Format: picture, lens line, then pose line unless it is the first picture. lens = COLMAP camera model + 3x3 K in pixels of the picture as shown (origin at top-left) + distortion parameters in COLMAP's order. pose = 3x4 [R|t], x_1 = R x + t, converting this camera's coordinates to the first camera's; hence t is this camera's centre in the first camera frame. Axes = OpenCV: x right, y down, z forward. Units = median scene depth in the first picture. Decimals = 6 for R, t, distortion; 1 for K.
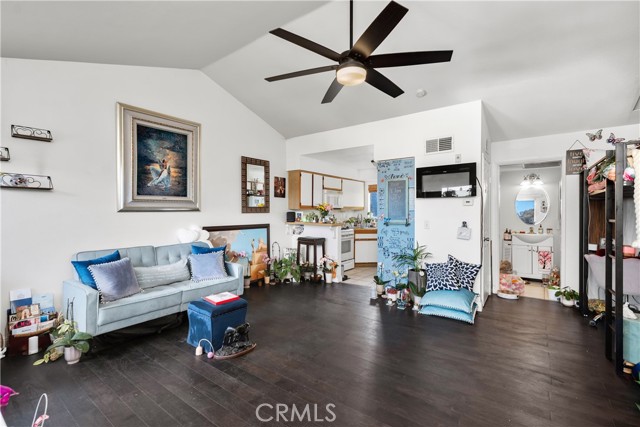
lens RADIAL K [[287.2, 0, 320.0], [0, 287.2, 213.5], [0, 0, 1]] dist [0.002121, -0.000232]
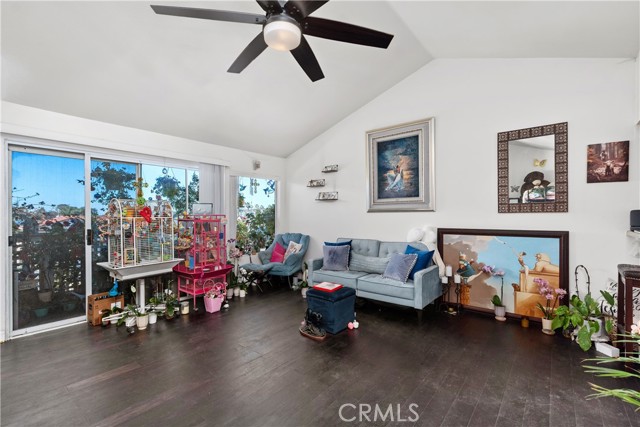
lens RADIAL K [[290.0, 0, 320.3], [0, 290.0, 215.4], [0, 0, 1]] dist [0.002257, -0.000024]
pose [[-0.044848, -0.000593, -0.998994, 0.450380], [-0.004172, 0.999991, -0.000407, 0.006853], [0.998985, 0.004149, -0.044850, 0.569411]]
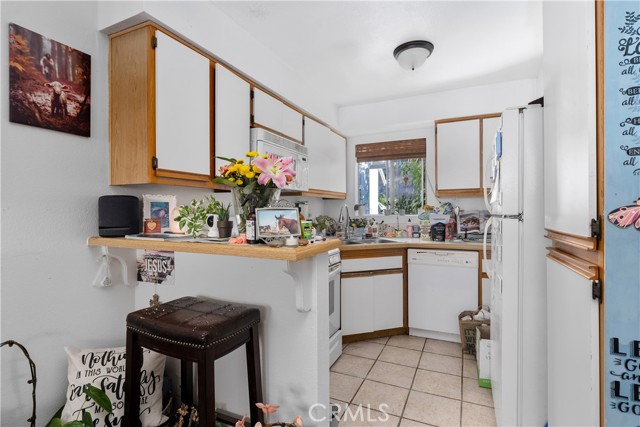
lens RADIAL K [[319.9, 0, 320.0], [0, 319.9, 213.5], [0, 0, 1]] dist [-0.000942, -0.000443]
pose [[0.978851, -0.009266, 0.204362, 0.014509], [0.008954, 0.999957, 0.002452, 0.012099], [-0.204376, -0.000571, 0.978892, 0.794230]]
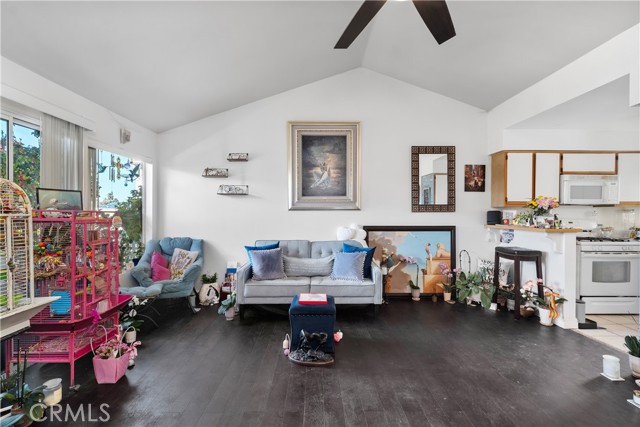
lens RADIAL K [[287.2, 0, 320.0], [0, 287.2, 213.5], [0, 0, 1]] dist [0.002121, -0.000232]
pose [[0.606393, -0.003277, -0.795158, 0.238086], [-0.006489, 0.999938, -0.009070, 0.012176], [0.795139, 0.010660, 0.606334, 0.246812]]
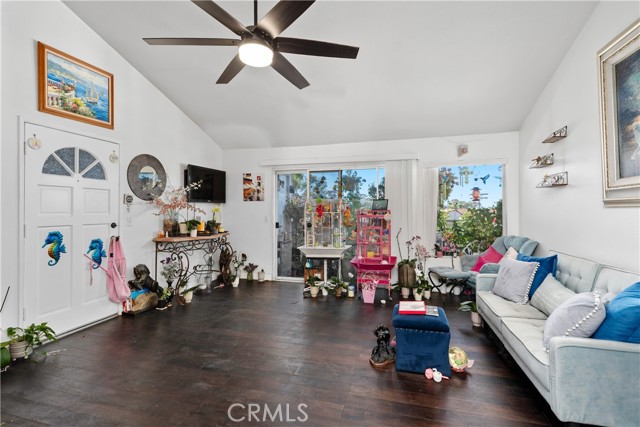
lens RADIAL K [[294.5, 0, 317.5], [0, 294.5, 207.5], [0, 0, 1]] dist [0.001699, -0.000490]
pose [[-0.933886, -0.001151, -0.357569, 0.133133], [-0.000668, 0.999999, -0.001474, -0.001341], [0.357570, -0.001137, -0.933886, 0.959887]]
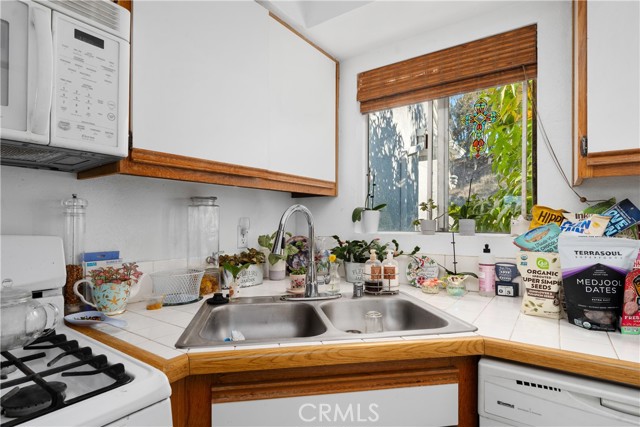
lens RADIAL K [[336.7, 0, 320.9], [0, 336.7, 222.2], [0, 0, 1]] dist [-0.000602, -0.000050]
pose [[0.999793, 0.000779, 0.020313, 0.211301], [-0.000655, 0.999981, -0.006128, 0.010550], [-0.020317, 0.006114, 0.999775, 1.173410]]
